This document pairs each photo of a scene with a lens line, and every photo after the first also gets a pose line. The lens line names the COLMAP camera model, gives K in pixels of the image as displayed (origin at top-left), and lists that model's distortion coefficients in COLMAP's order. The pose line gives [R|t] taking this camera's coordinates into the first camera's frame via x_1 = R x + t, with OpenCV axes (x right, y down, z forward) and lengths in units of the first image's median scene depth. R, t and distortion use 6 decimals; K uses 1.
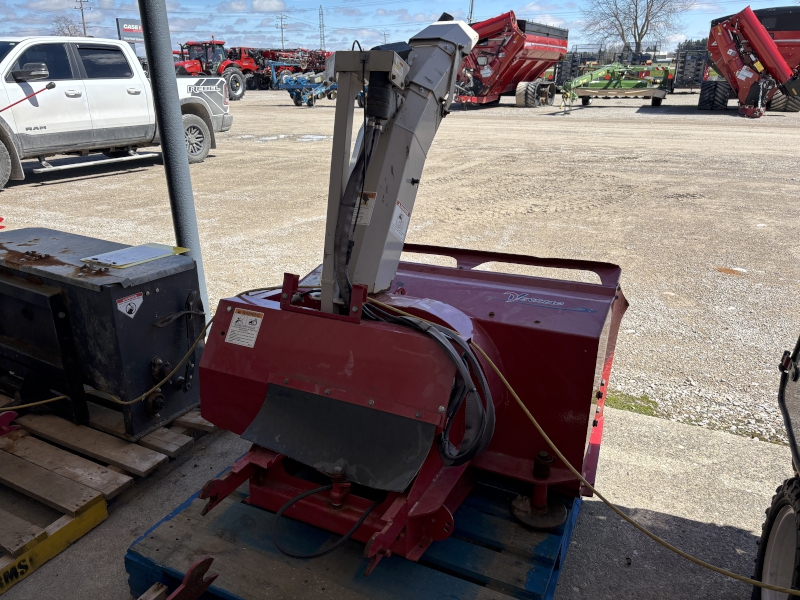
lens RADIAL K [[604.8, 0, 390.3], [0, 604.8, 302.1], [0, 0, 1]] dist [0.023964, -0.009511]
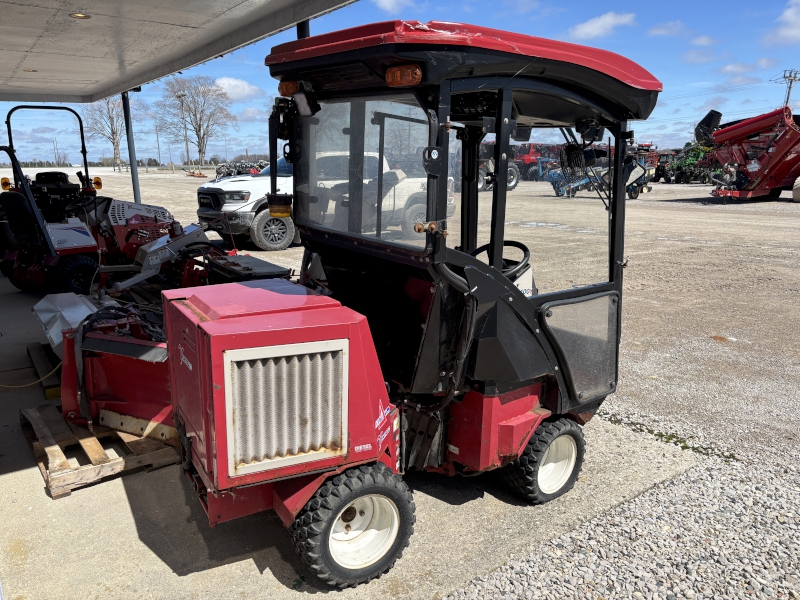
lens RADIAL K [[603.4, 0, 400.7], [0, 603.4, 305.4], [0, 0, 1]] dist [0.048500, -0.057012]
pose [[0.897712, 0.098421, -0.429450, 1.115350], [-0.153563, 0.983503, -0.095607, 0.226806], [0.412955, 0.151775, 0.898016, -0.888103]]
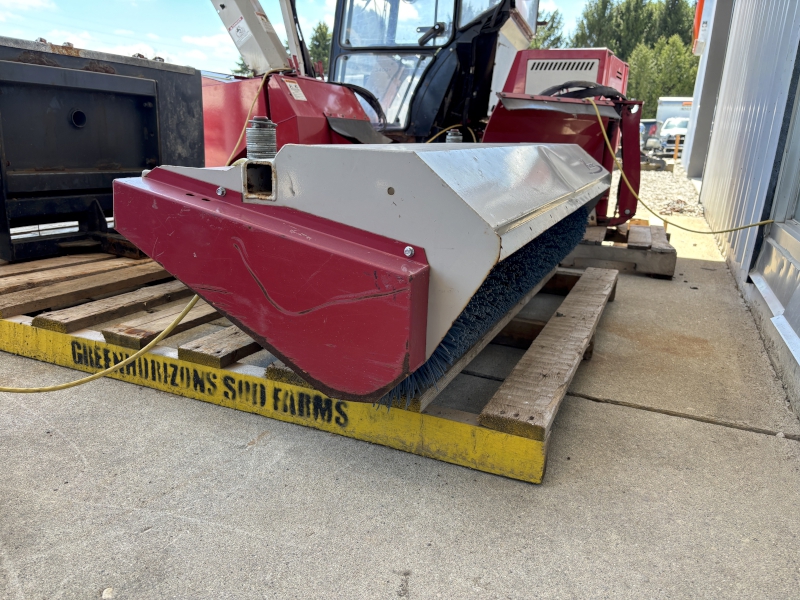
lens RADIAL K [[607.6, 0, 403.5], [0, 607.6, 306.8], [0, 0, 1]] dist [0.011895, 0.003053]
pose [[-0.083683, -0.276319, 0.957416, -1.561996], [0.300868, 0.908941, 0.288626, 0.147264], [-0.949987, 0.312209, 0.007073, 0.728475]]
